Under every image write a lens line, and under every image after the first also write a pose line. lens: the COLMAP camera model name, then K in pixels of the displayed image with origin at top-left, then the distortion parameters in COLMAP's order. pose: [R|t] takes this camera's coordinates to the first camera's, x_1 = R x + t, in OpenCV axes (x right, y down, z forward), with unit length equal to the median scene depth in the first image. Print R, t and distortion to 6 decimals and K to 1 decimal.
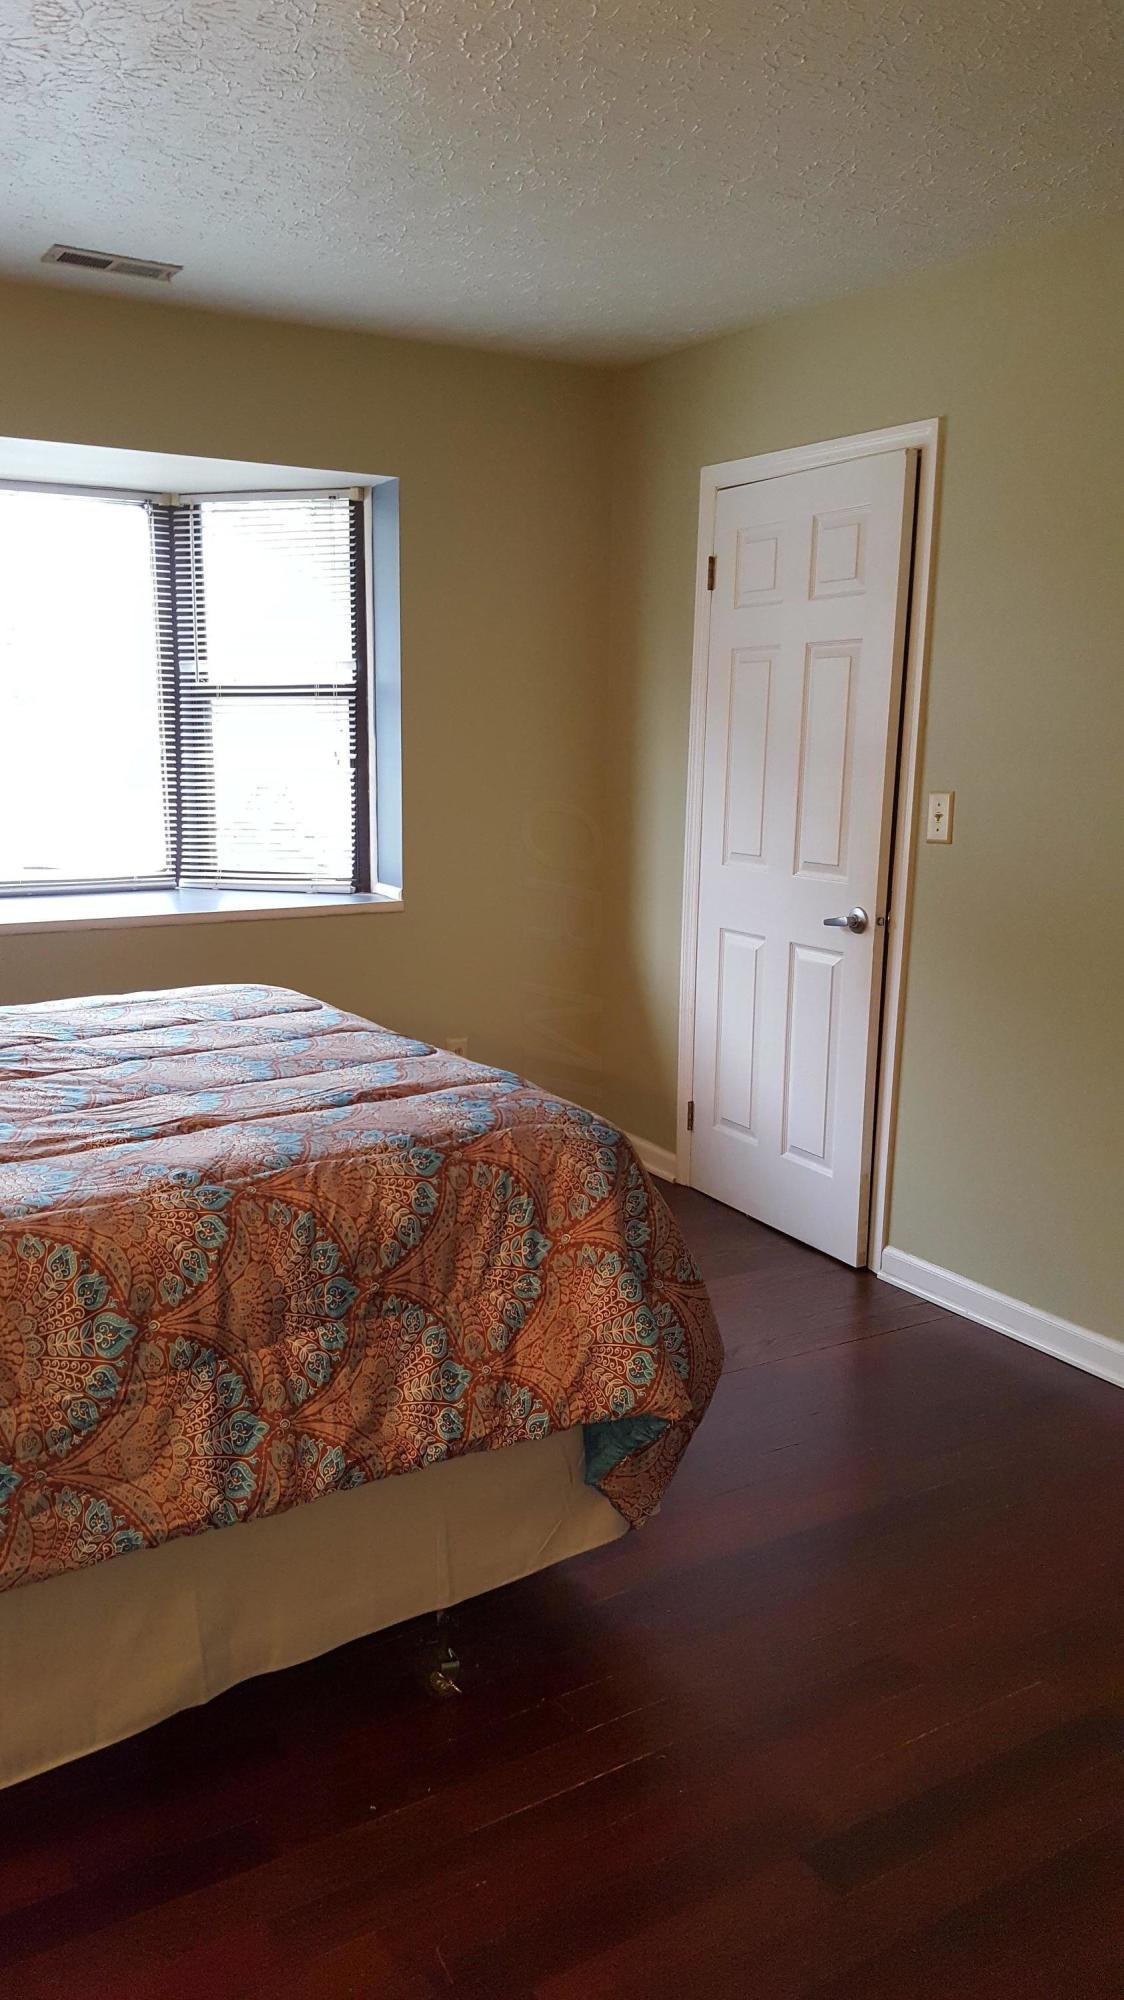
lens RADIAL K [[1516.1, 0, 562.0], [0, 1516.1, 1000.0], [0, 0, 1]] dist [0.230618, -0.439015]
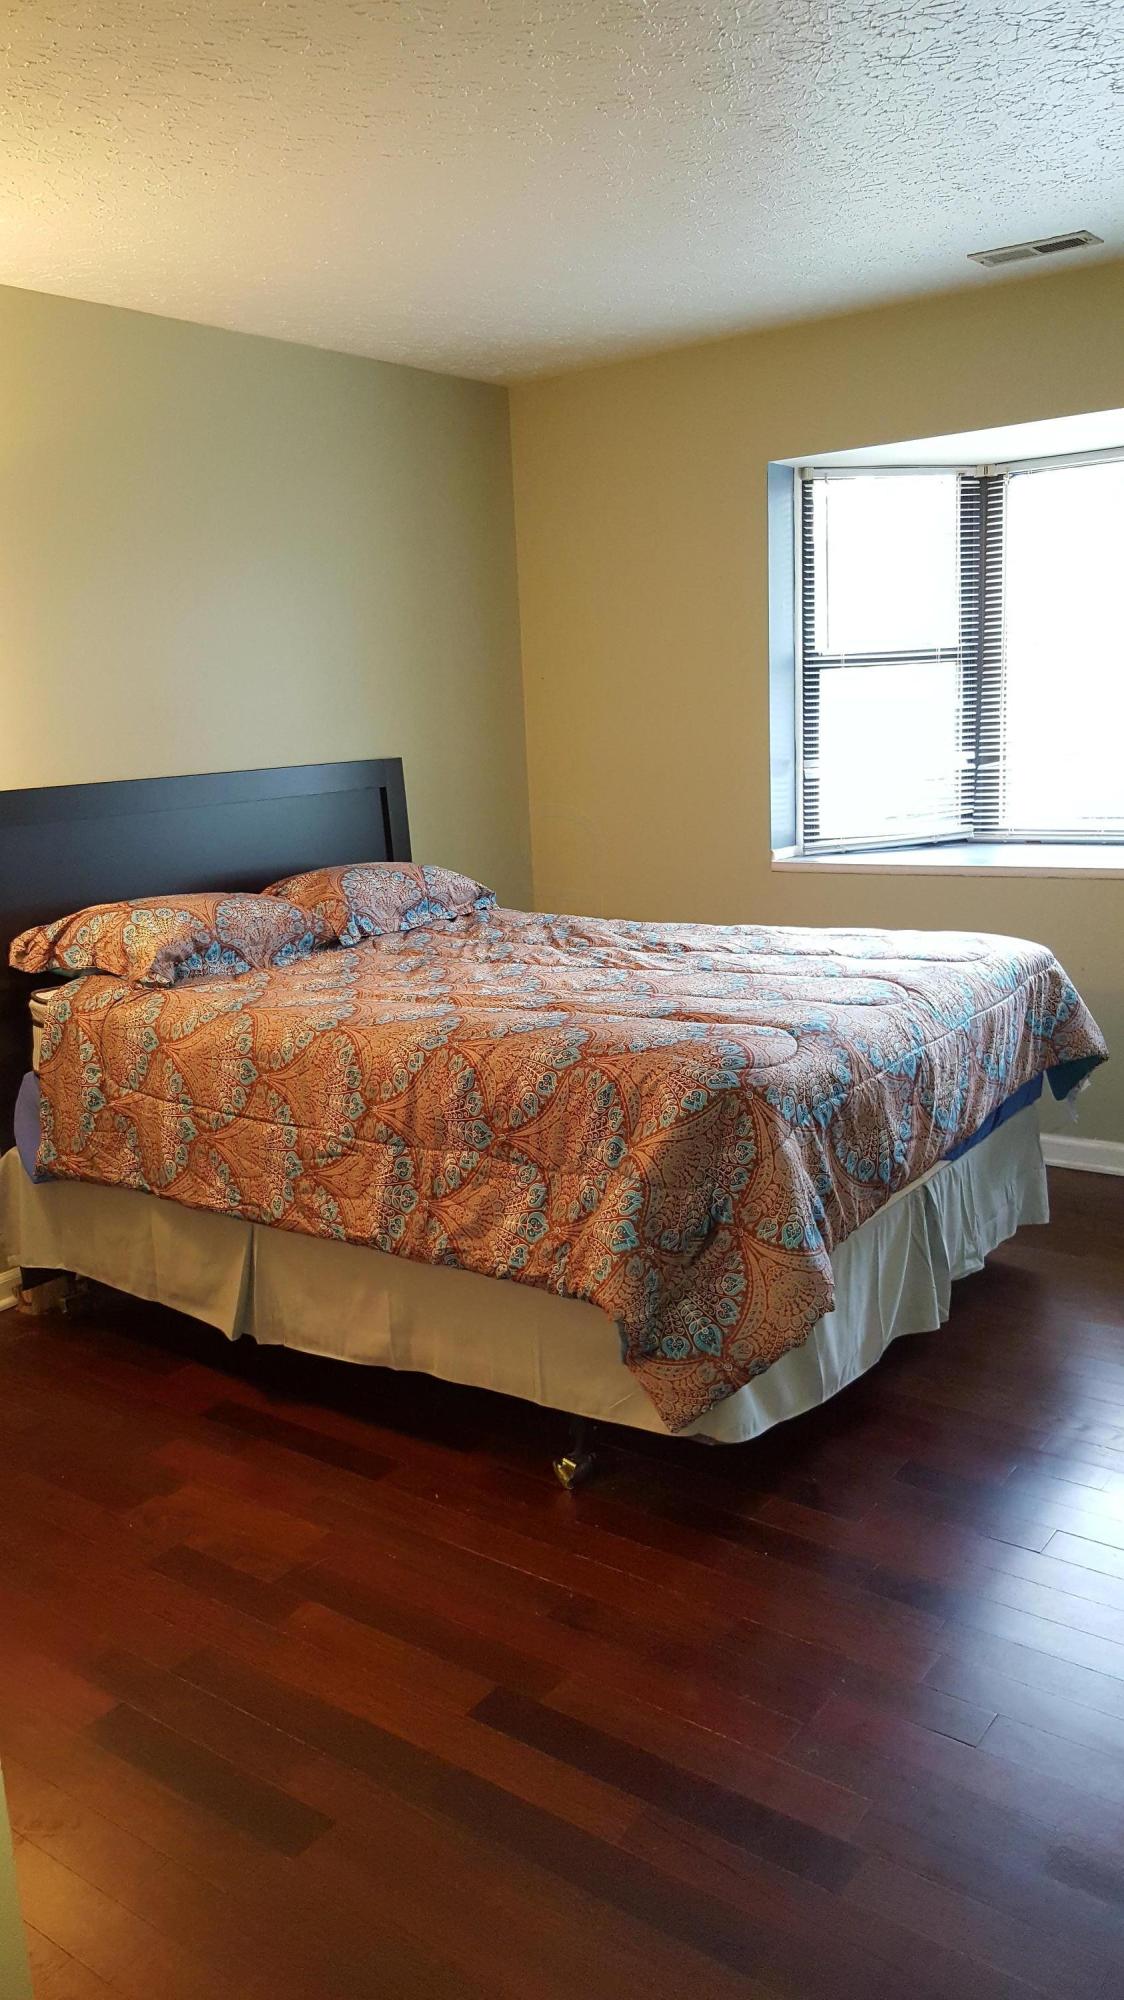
lens RADIAL K [[1530.7, 0, 579.3], [0, 1530.7, 1005.2], [0, 0, 1]] dist [0.151468, -0.229555]
pose [[0.348525, 0.148327, -0.925489, 1.113204], [-0.122253, 0.986158, 0.112012, -0.082299], [0.929292, 0.074105, 0.361835, 0.572773]]
